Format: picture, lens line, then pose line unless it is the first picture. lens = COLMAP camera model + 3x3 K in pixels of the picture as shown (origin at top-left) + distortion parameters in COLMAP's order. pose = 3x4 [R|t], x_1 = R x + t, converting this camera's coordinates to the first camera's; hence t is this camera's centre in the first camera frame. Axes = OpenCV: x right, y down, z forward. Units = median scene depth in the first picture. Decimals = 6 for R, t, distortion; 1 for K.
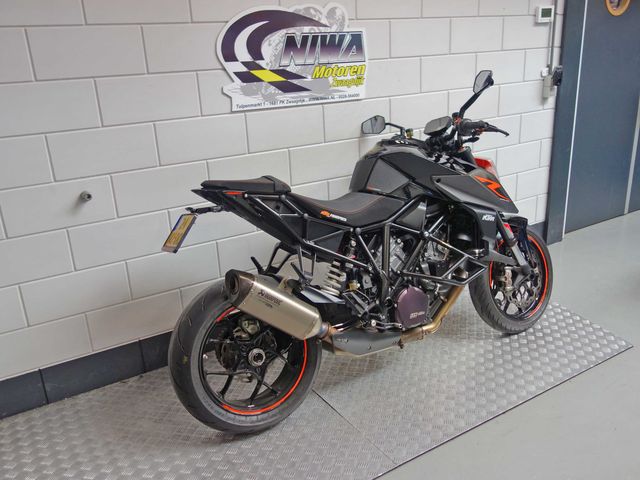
lens RADIAL K [[565.8, 0, 329.5], [0, 565.8, 240.1], [0, 0, 1]] dist [0.013968, -0.012239]
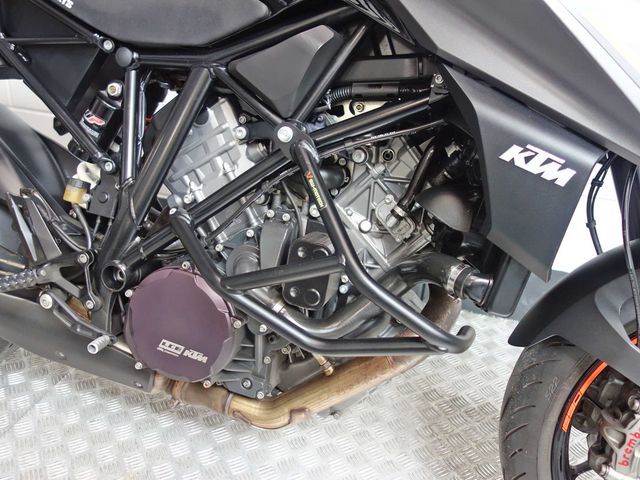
lens RADIAL K [[565.8, 0, 329.5], [0, 565.8, 240.1], [0, 0, 1]] dist [0.013968, -0.012239]
pose [[0.661925, 0.417153, -0.622767, 0.360297], [-0.333988, 0.907937, 0.253183, -0.039850], [0.671050, 0.040409, 0.740311, 0.735188]]
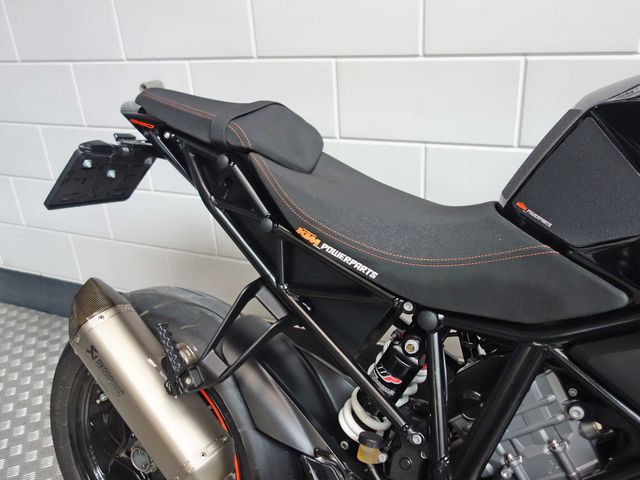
lens RADIAL K [[565.8, 0, 329.5], [0, 565.8, 240.1], [0, 0, 1]] dist [0.013968, -0.012239]
pose [[0.556218, 0.353501, -0.752103, 0.222156], [-0.232651, 0.935066, 0.267440, -0.119421], [0.797807, 0.026223, 0.602343, 0.670645]]
